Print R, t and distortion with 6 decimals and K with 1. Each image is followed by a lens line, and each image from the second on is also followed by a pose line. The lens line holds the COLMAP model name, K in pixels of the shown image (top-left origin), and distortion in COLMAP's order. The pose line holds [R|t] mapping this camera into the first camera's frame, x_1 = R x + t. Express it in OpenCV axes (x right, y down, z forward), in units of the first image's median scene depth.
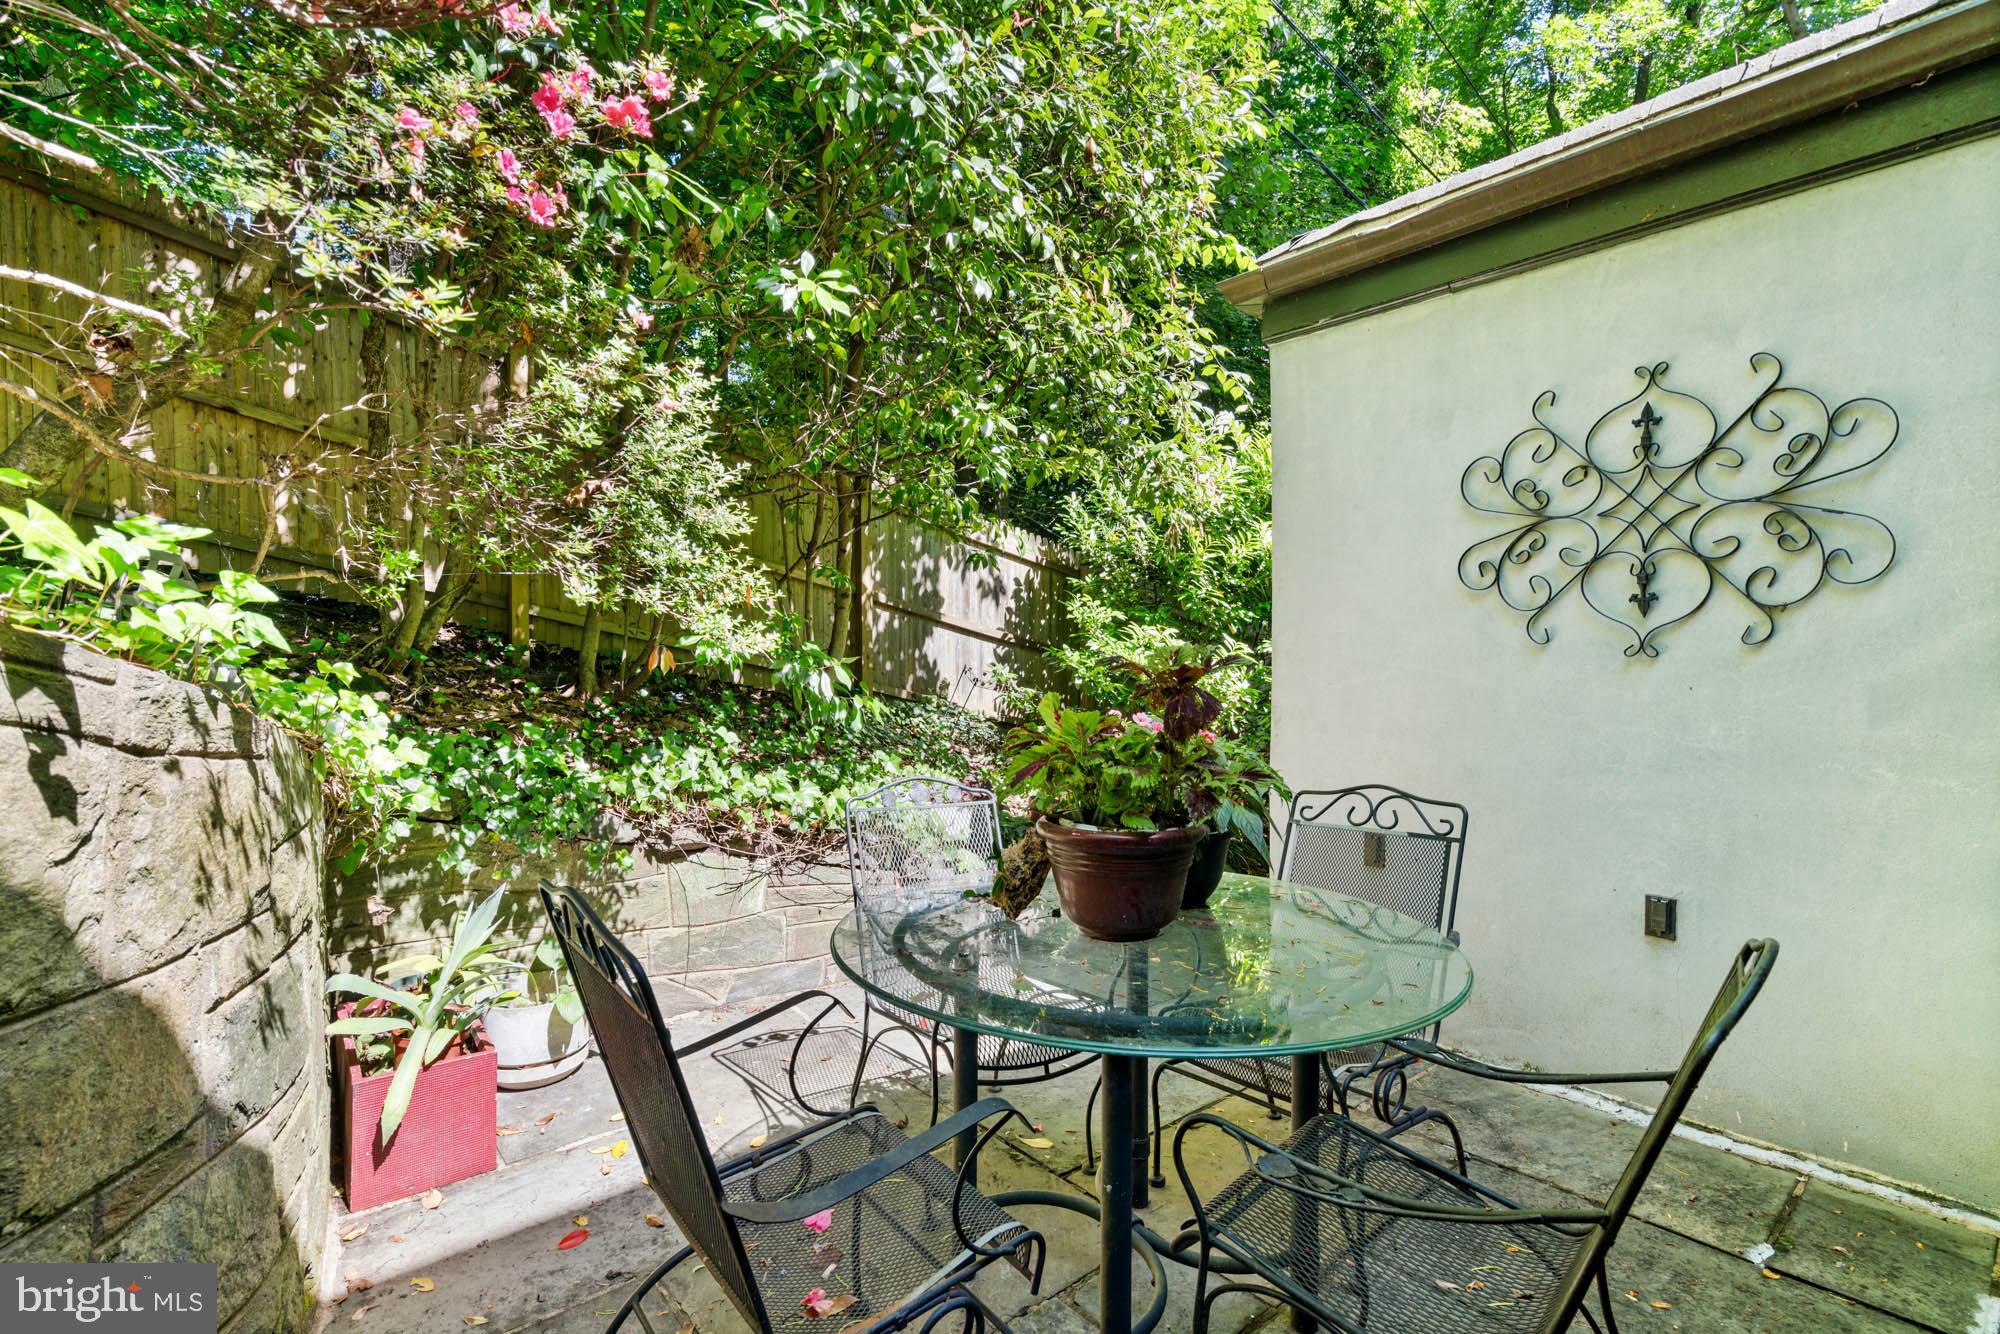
lens RADIAL K [[899.9, 0, 1001.8], [0, 899.9, 669.0], [0, 0, 1]] dist [-0.010373, 0.005175]
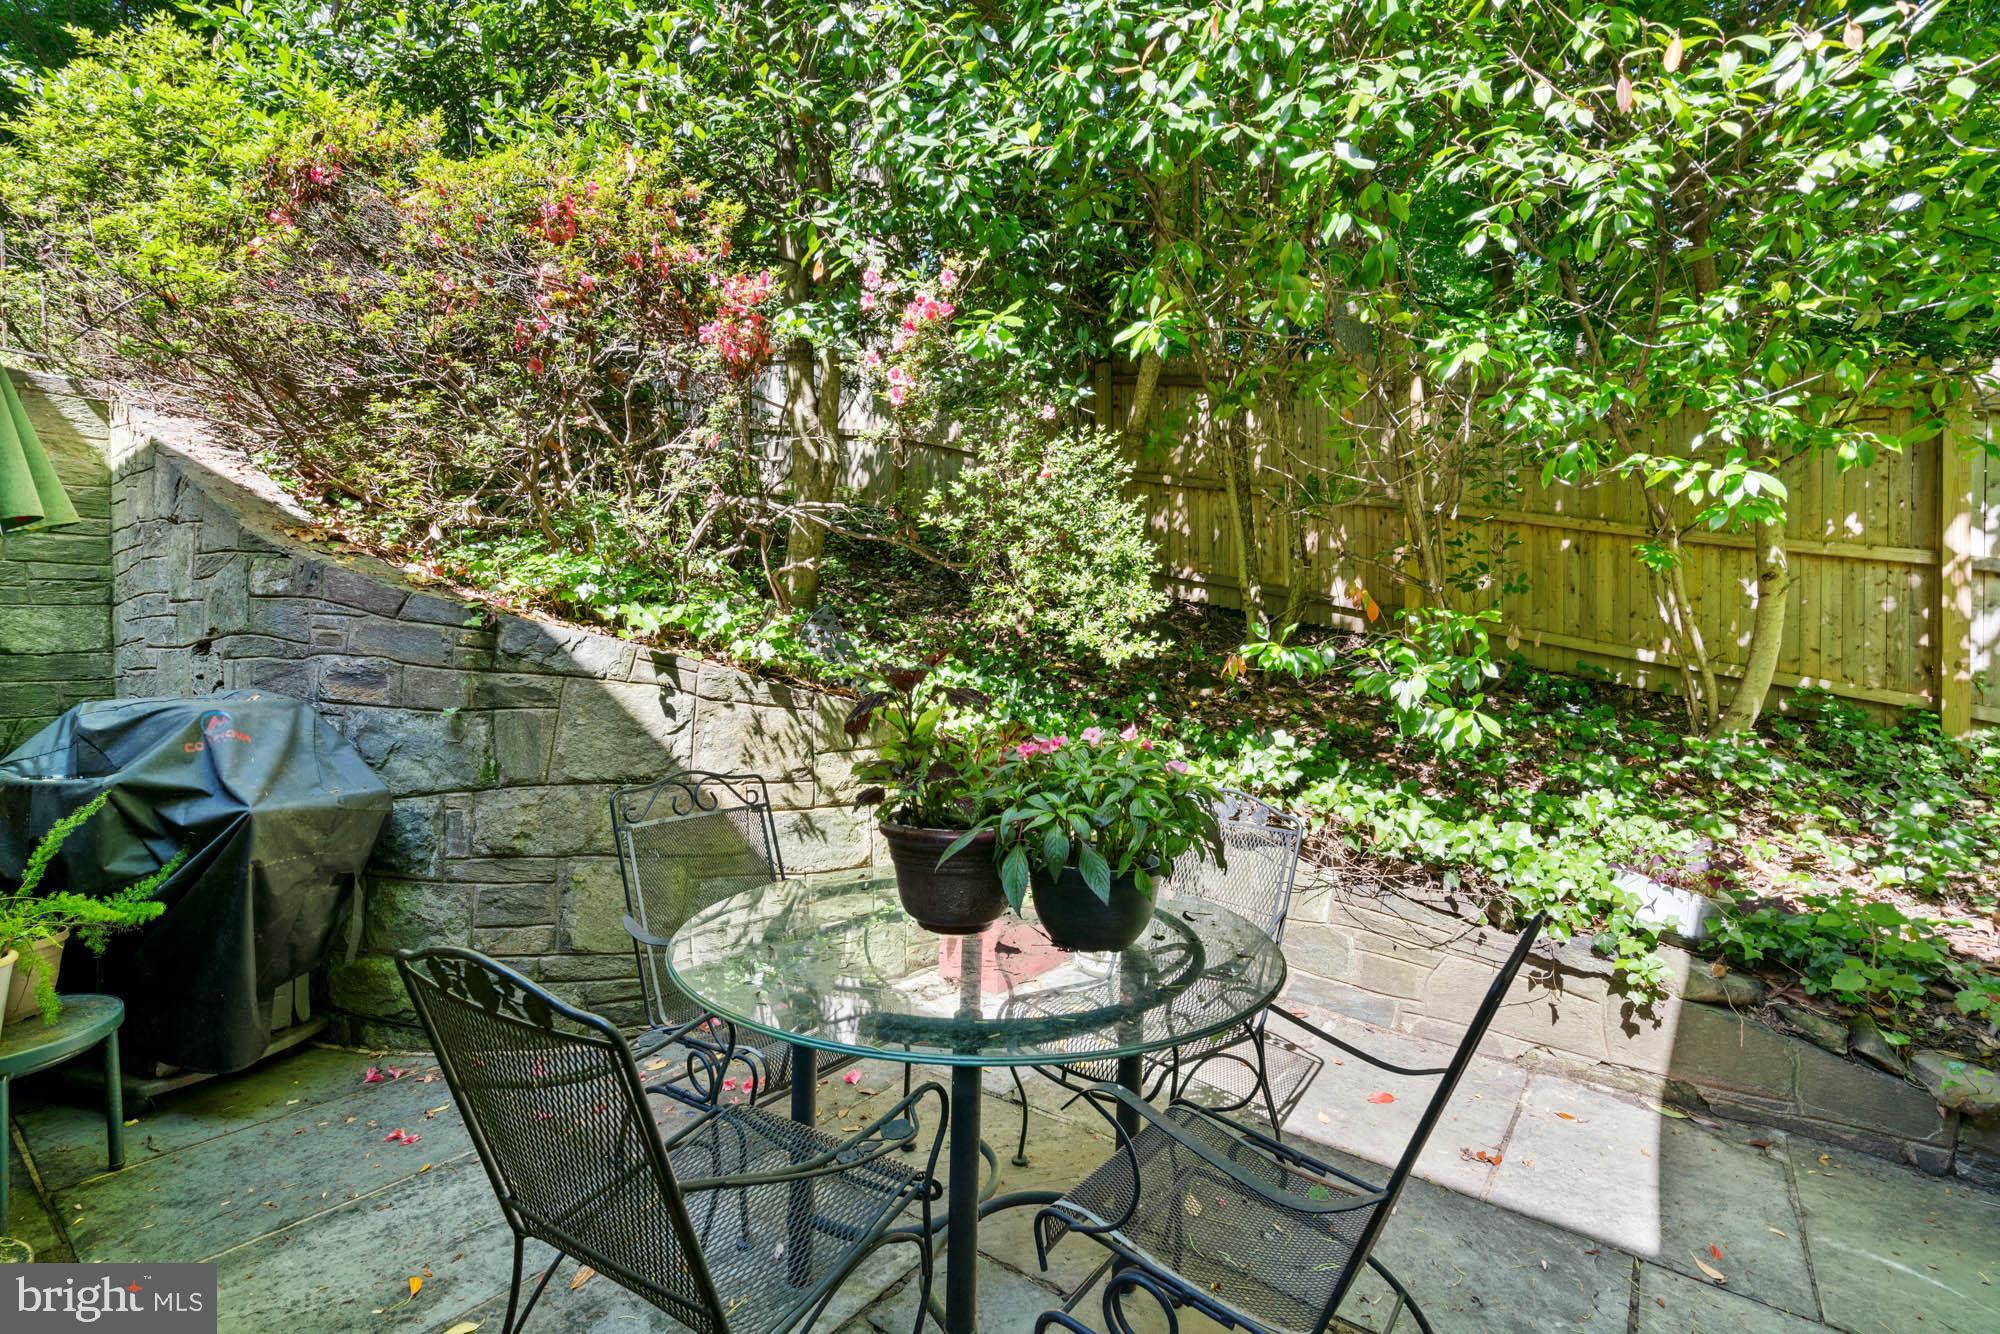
lens RADIAL K [[899.9, 0, 997.0], [0, 899.9, 663.3], [0, 0, 1]] dist [-0.010373, 0.005175]
pose [[0.212696, 0.005242, -0.977104, 0.907869], [-0.014766, 0.999889, 0.002150, -0.013839], [0.977007, 0.013971, 0.212750, 0.647362]]
